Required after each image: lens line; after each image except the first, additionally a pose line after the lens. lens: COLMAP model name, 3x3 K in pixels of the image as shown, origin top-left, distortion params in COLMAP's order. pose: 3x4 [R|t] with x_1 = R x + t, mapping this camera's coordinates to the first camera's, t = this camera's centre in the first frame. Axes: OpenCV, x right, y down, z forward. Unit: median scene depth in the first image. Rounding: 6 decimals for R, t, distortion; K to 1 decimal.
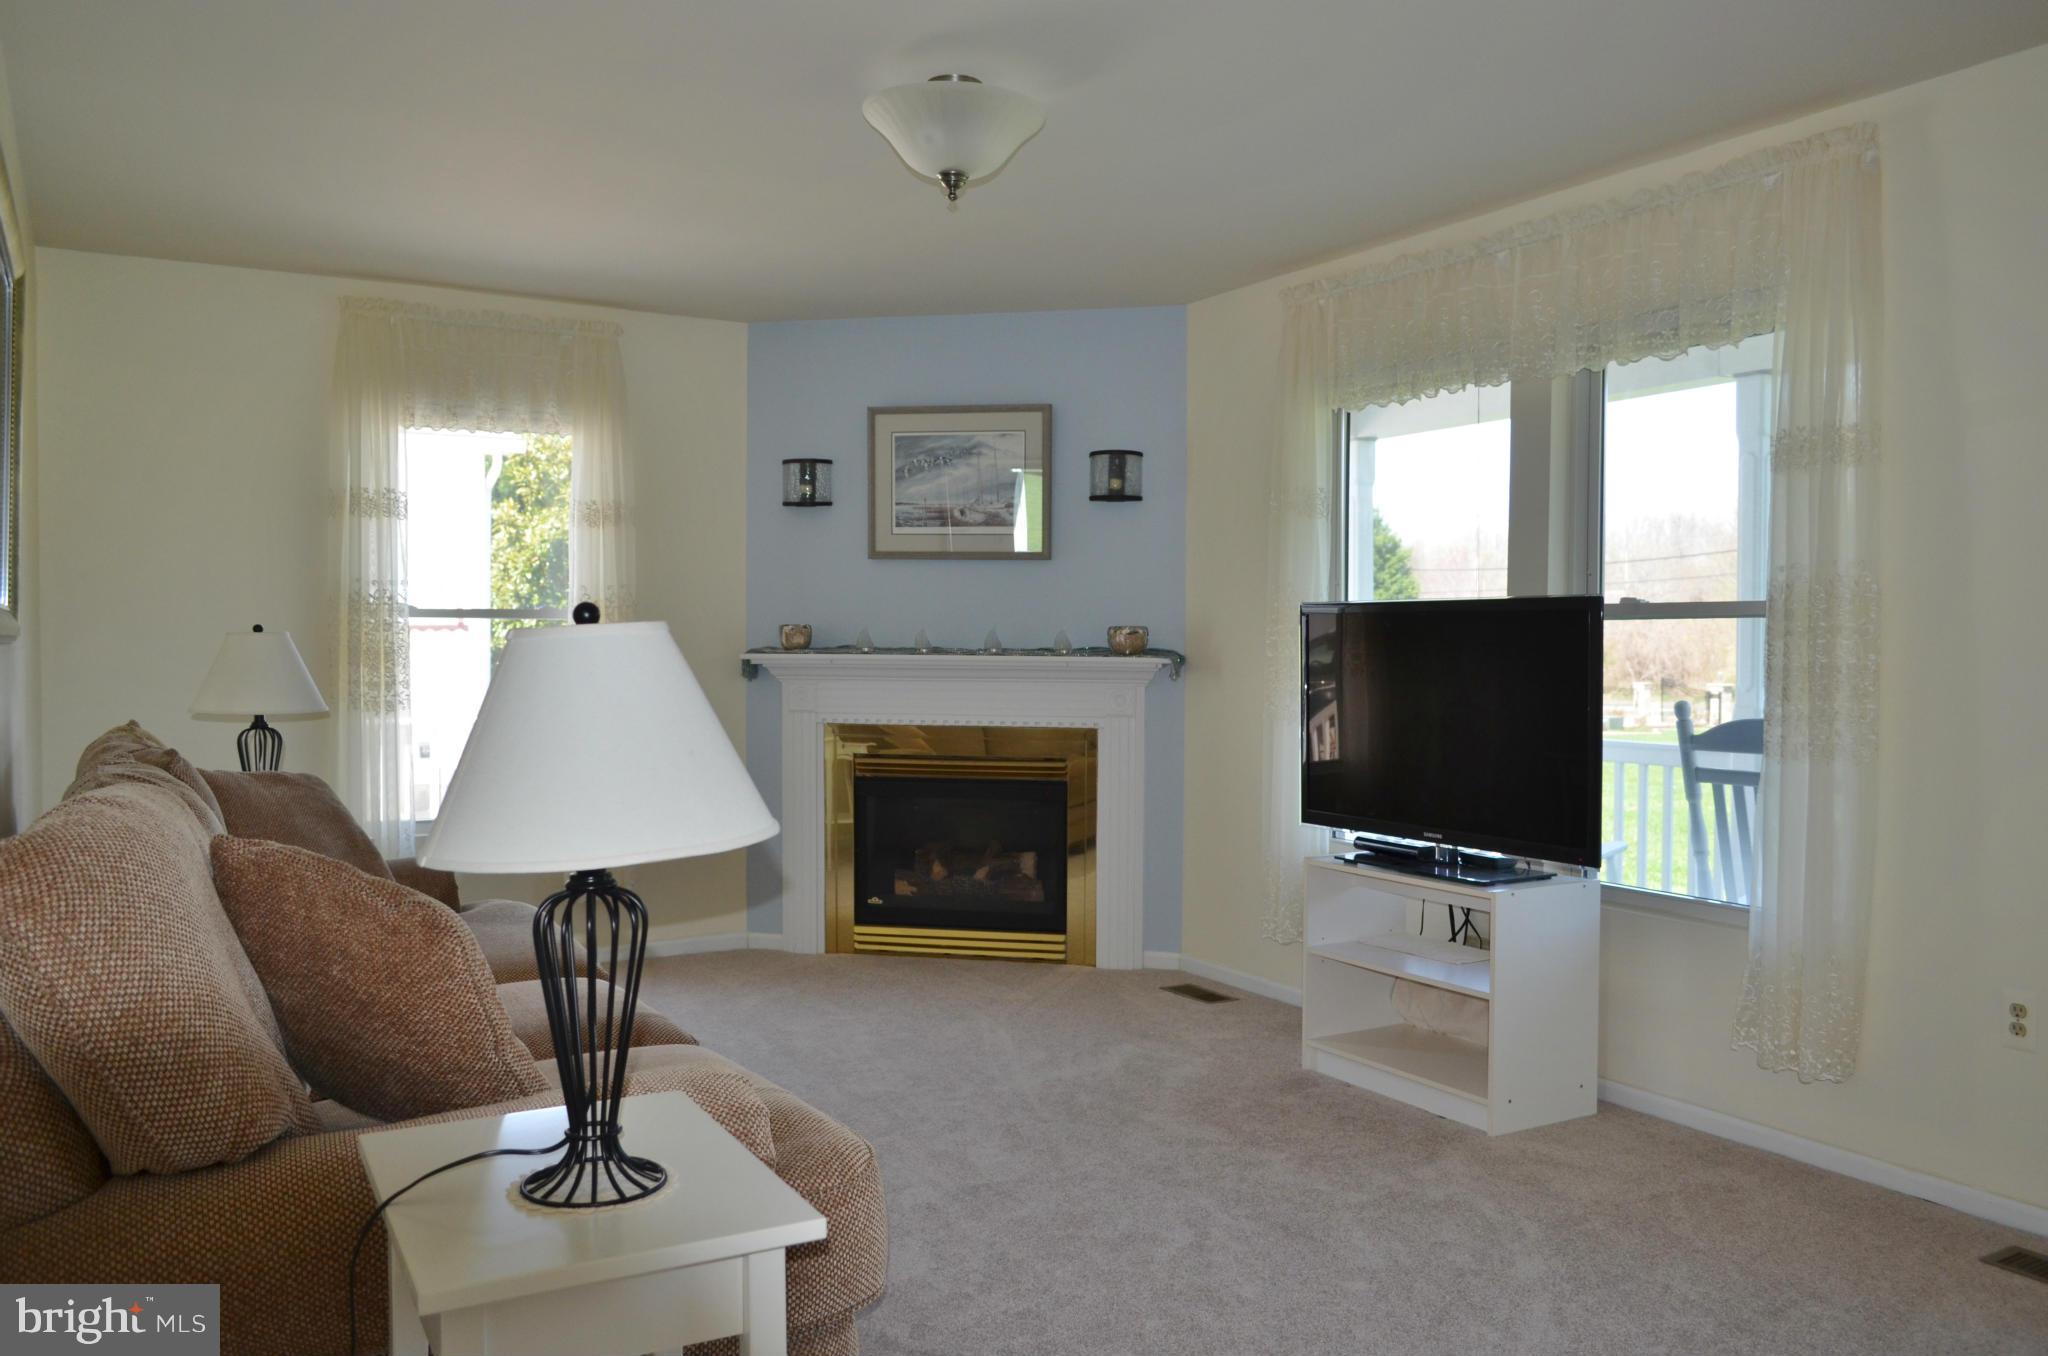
lens RADIAL K [[1604.9, 0, 1025.3], [0, 1604.9, 678.6], [0, 0, 1]] dist [-0.003981, 0.004422]
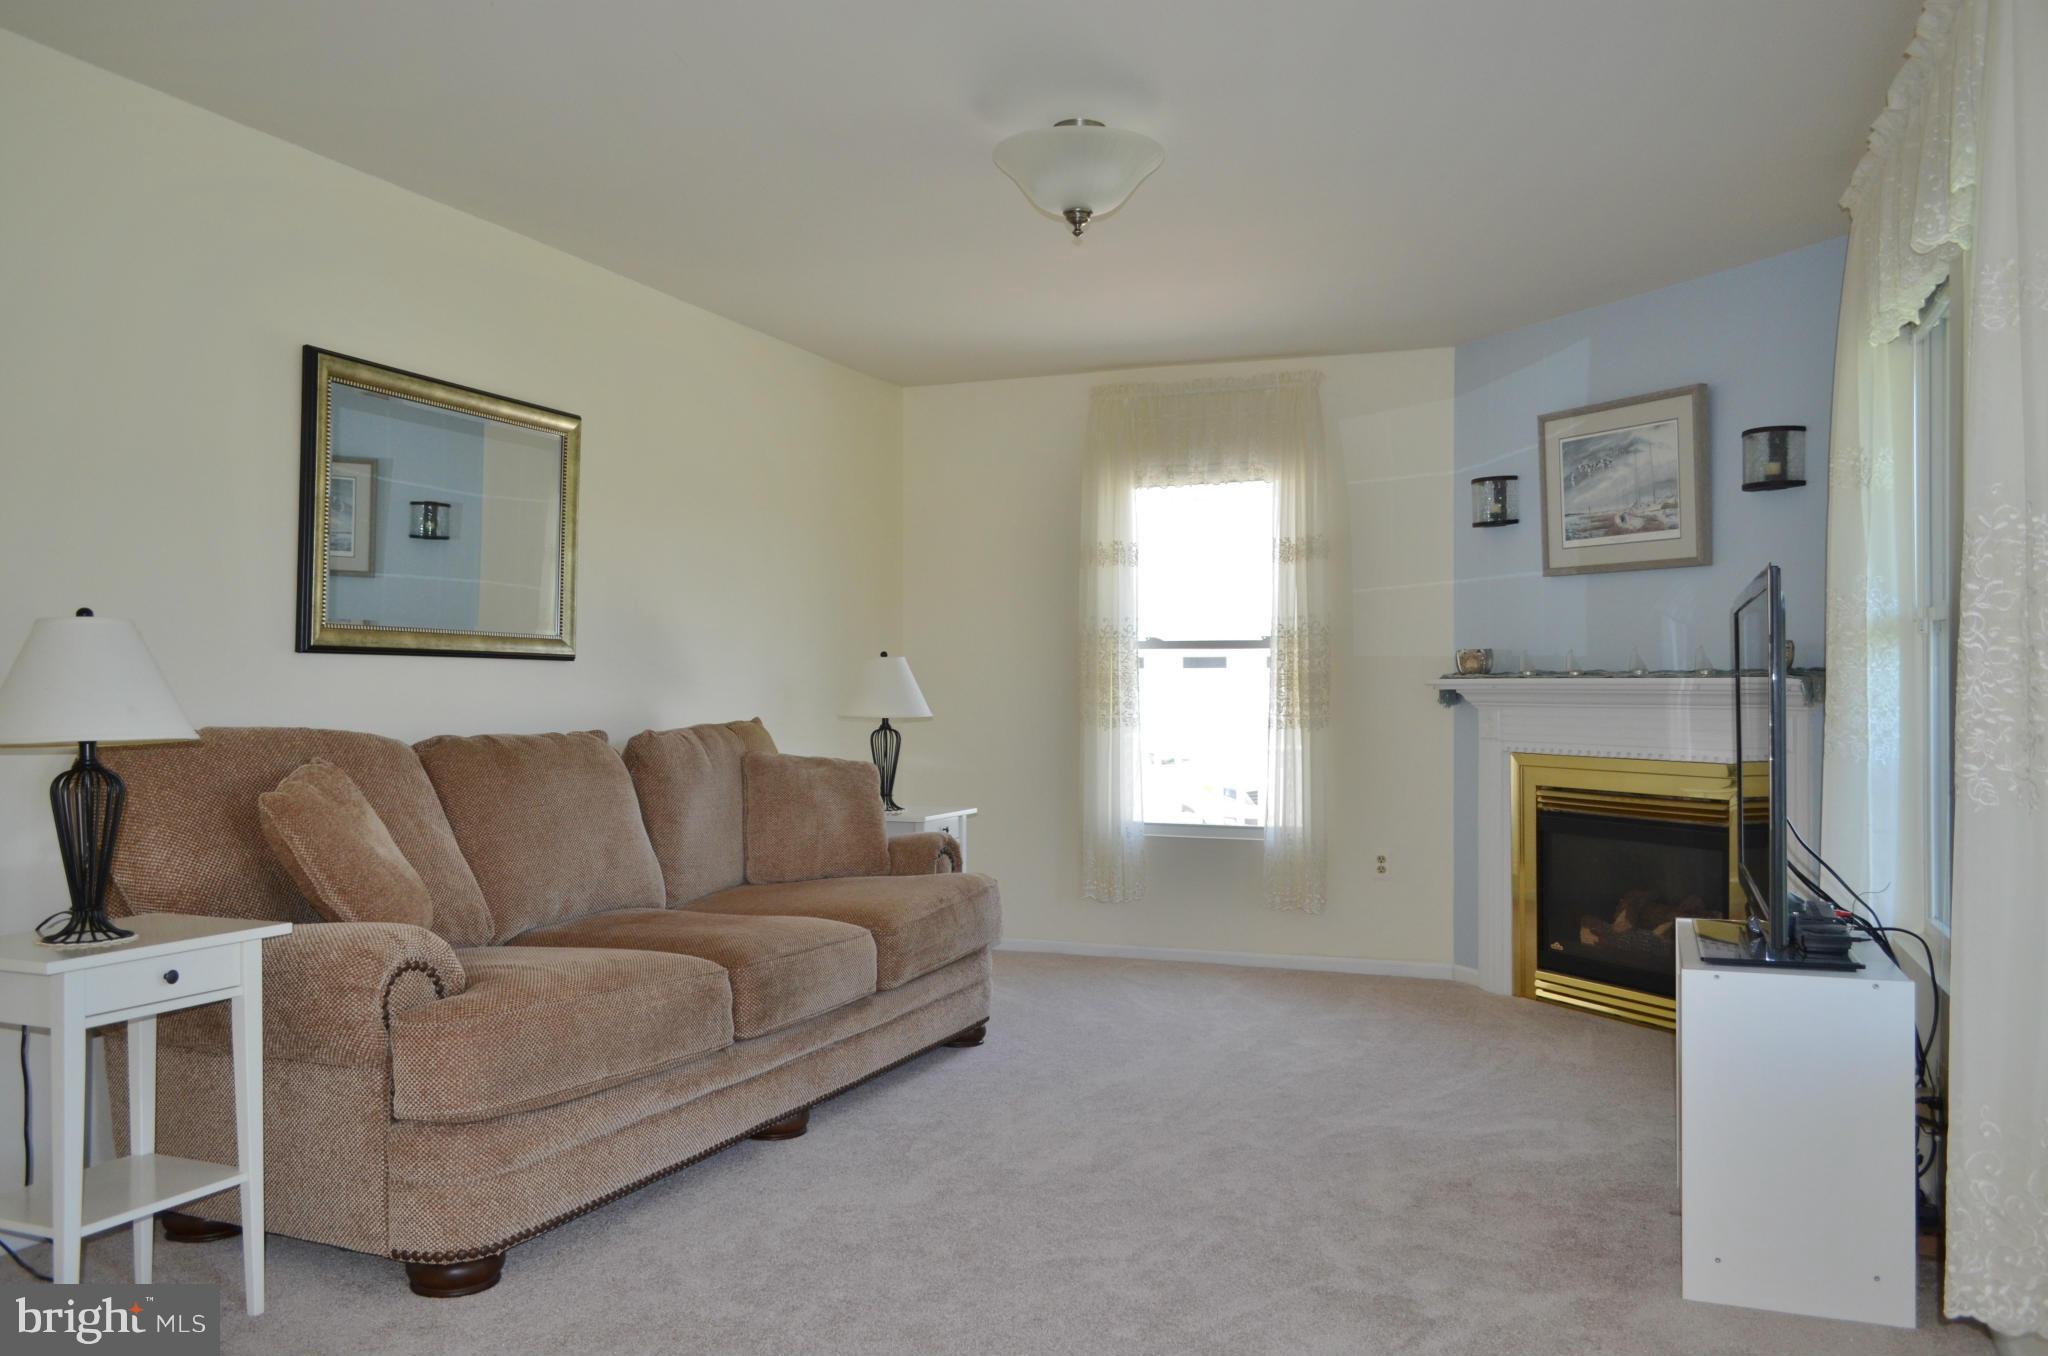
lens RADIAL K [[1604.9, 0, 1024.3], [0, 1604.9, 679.1], [0, 0, 1]] dist [-0.003981, 0.004422]
pose [[0.613562, -0.007741, -0.789608, 0.461038], [-0.019967, 0.999480, -0.025314, 0.014854], [0.789394, 0.031298, 0.613089, 0.193948]]
